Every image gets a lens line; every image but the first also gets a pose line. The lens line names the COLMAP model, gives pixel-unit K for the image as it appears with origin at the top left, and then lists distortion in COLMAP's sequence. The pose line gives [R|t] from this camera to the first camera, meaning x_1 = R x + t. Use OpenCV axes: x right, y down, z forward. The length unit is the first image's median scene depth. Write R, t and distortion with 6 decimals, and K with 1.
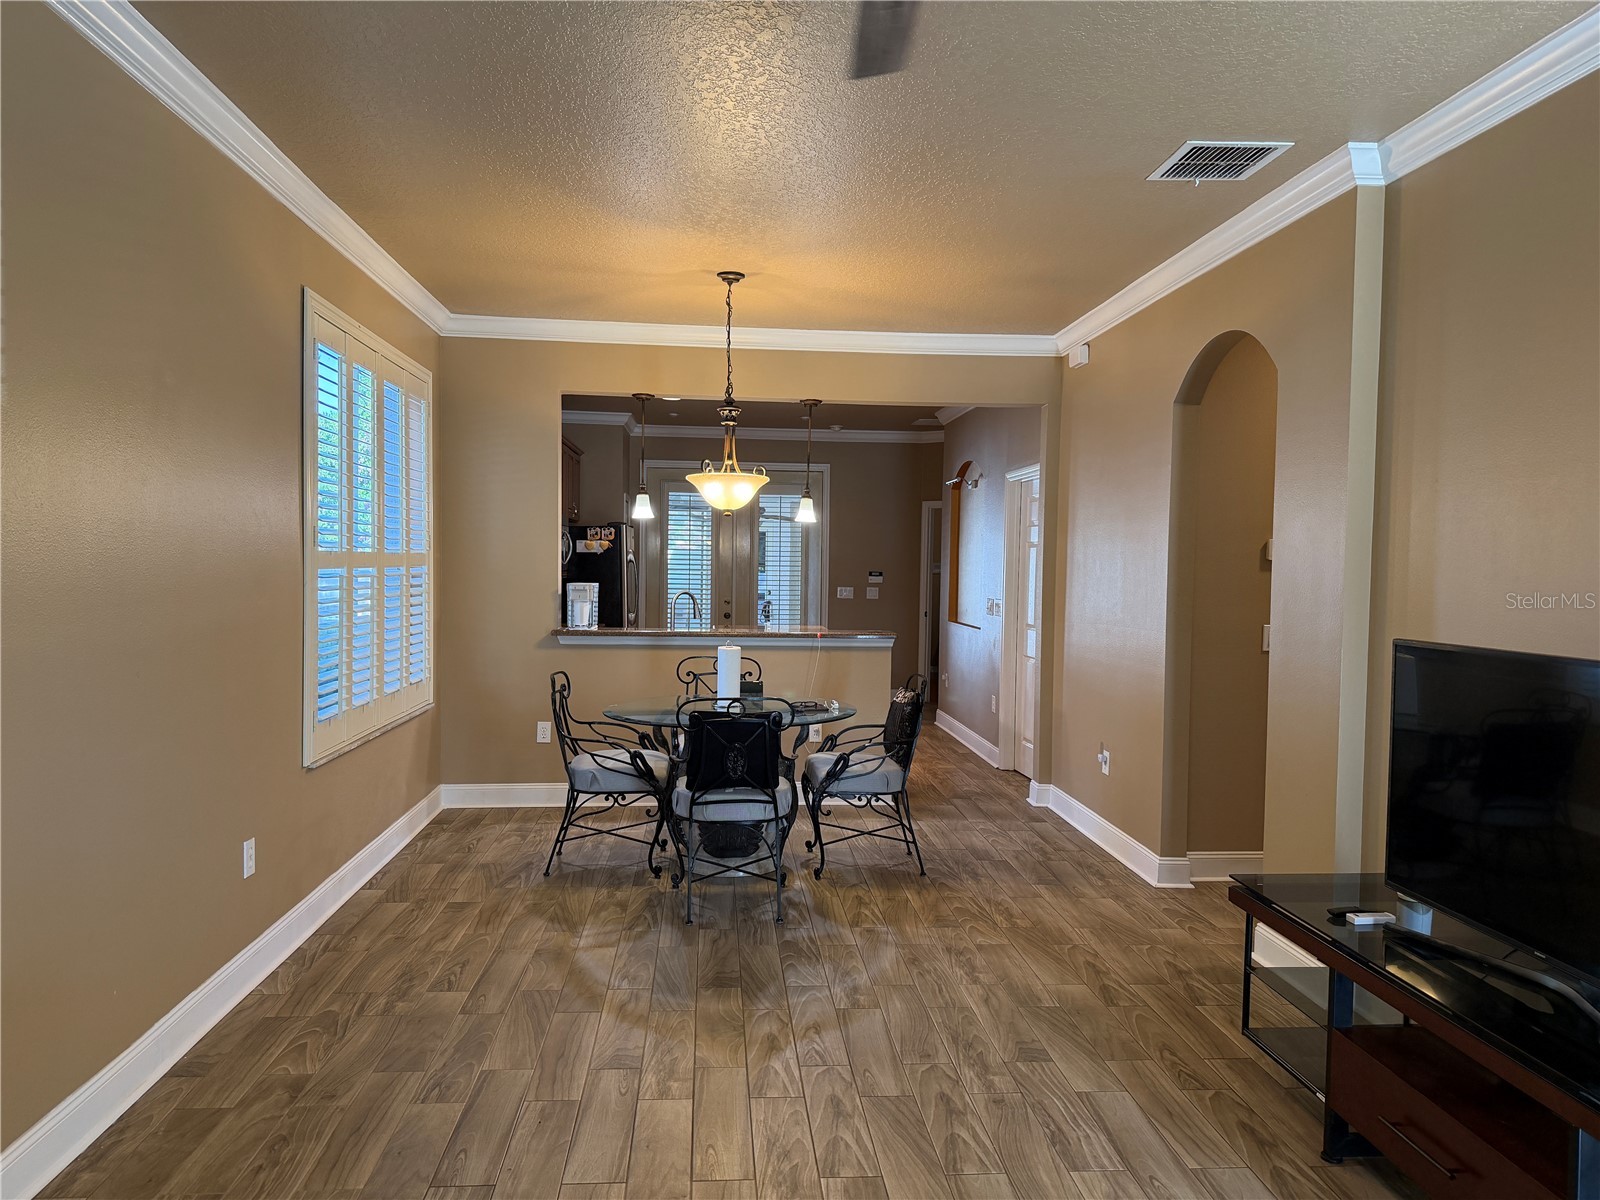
lens RADIAL K [[1109.6, 0, 807.4], [0, 1109.6, 597.3], [0, 0, 1]] dist [0.063665, -0.079439]
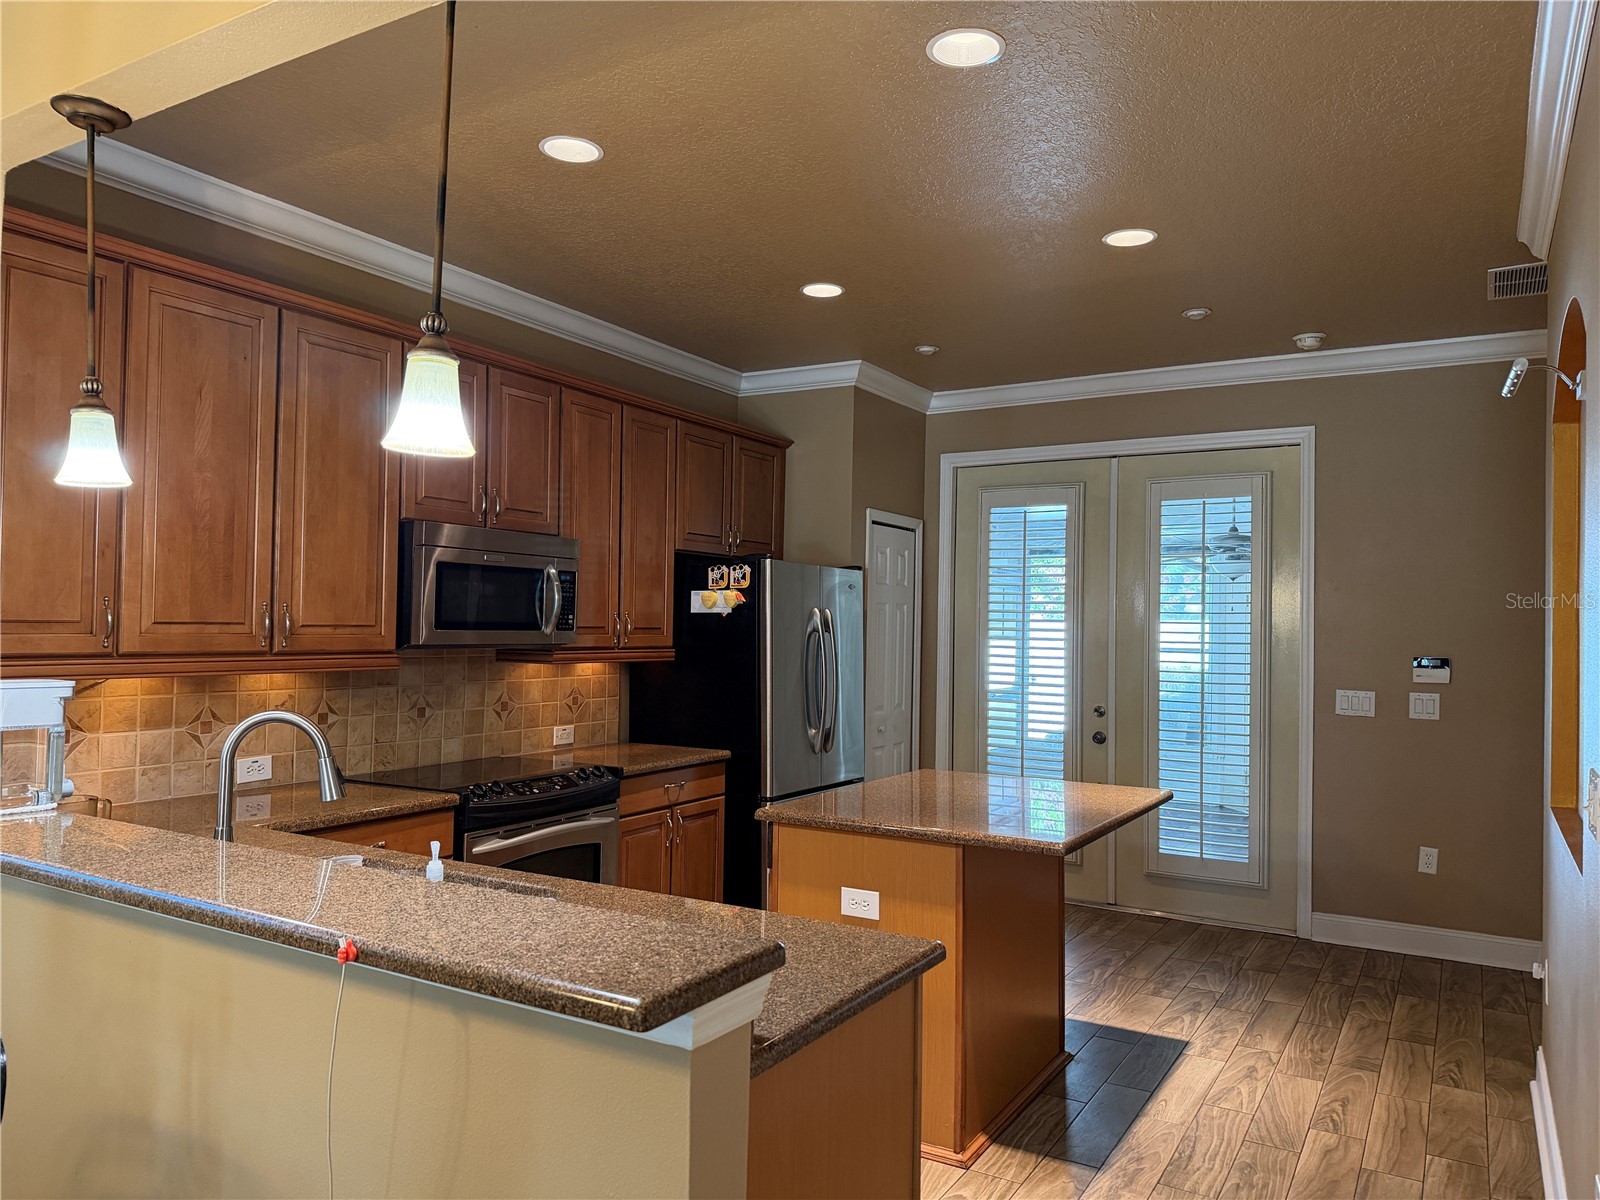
lens RADIAL K [[1109.6, 0, 787.5], [0, 1109.6, 598.5], [0, 0, 1]] dist [0.063665, -0.079439]
pose [[0.813035, -0.015496, -0.582008, 0.138482], [-0.023232, 0.997986, -0.059025, -0.017328], [0.581751, 0.061511, 0.811038, 0.597482]]
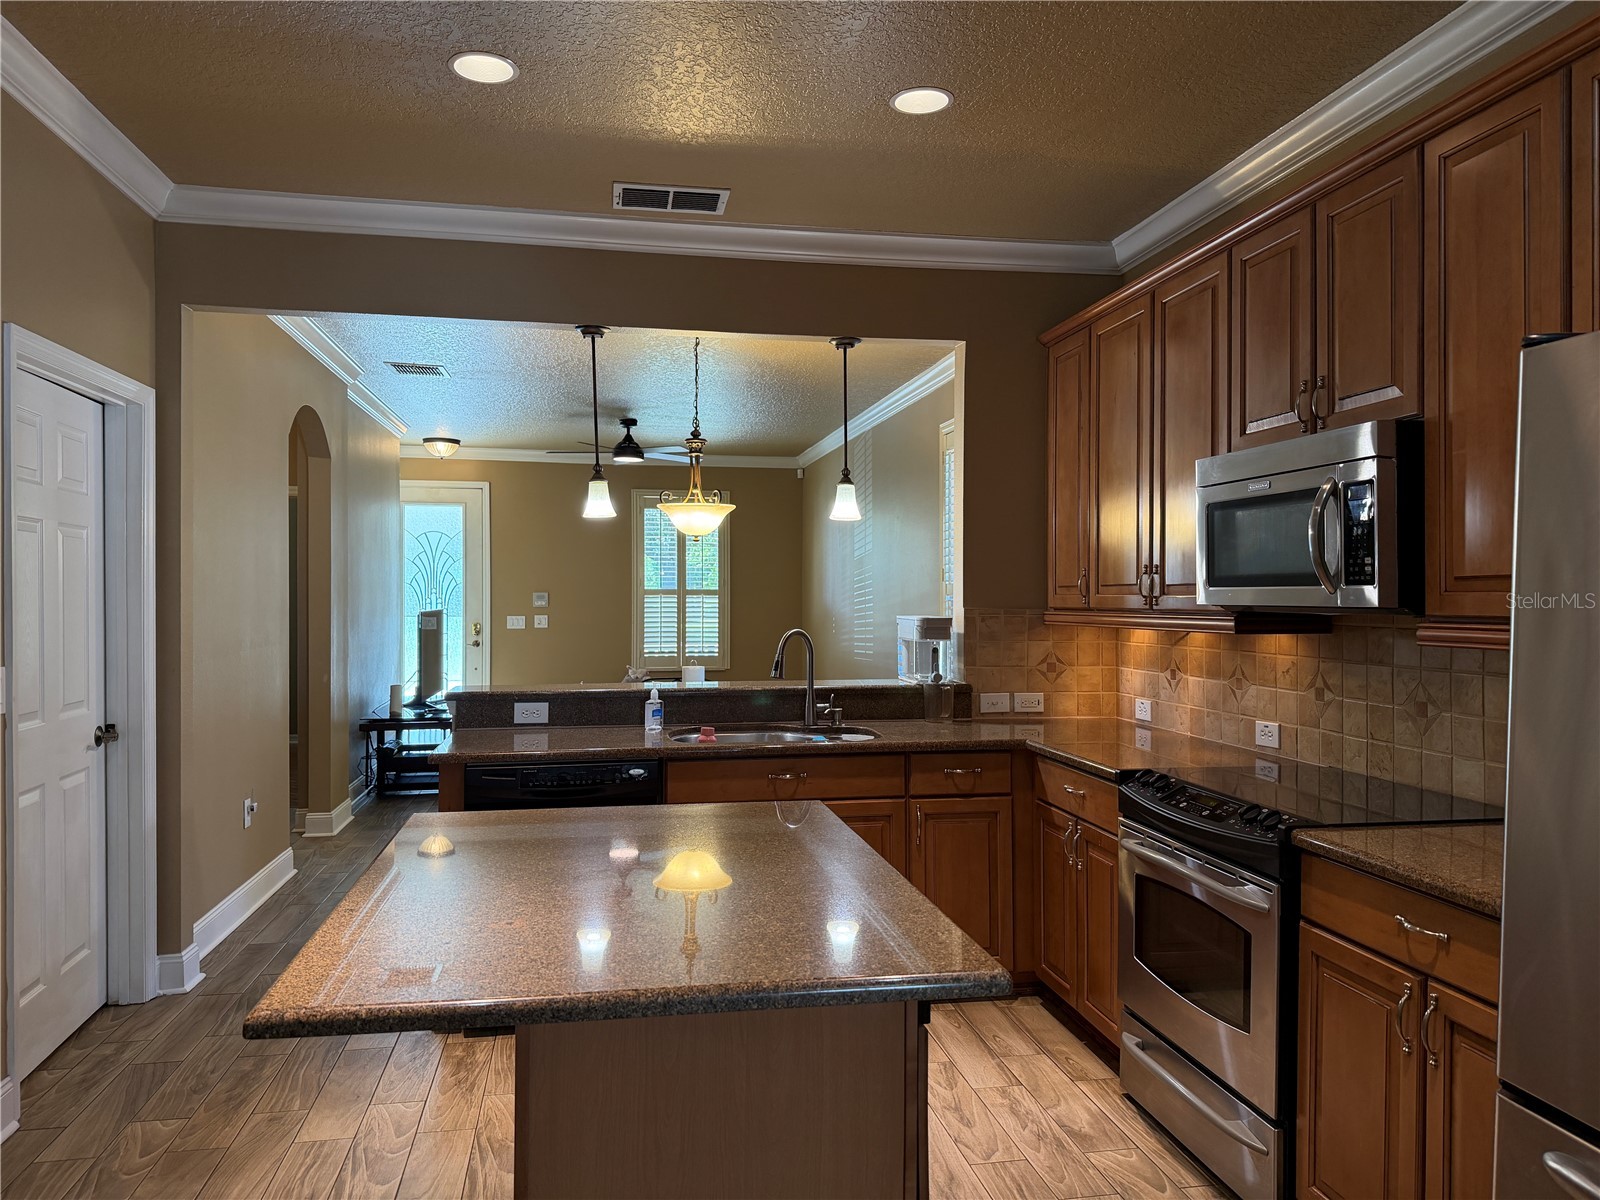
lens RADIAL K [[1109.6, 0, 811.6], [0, 1109.6, 598.2], [0, 0, 1]] dist [0.063665, -0.079439]
pose [[-0.993974, -0.019406, -0.107884, -0.020720], [-0.022896, 0.999251, 0.031211, -0.029429], [0.107197, 0.033493, -0.993673, 1.095853]]
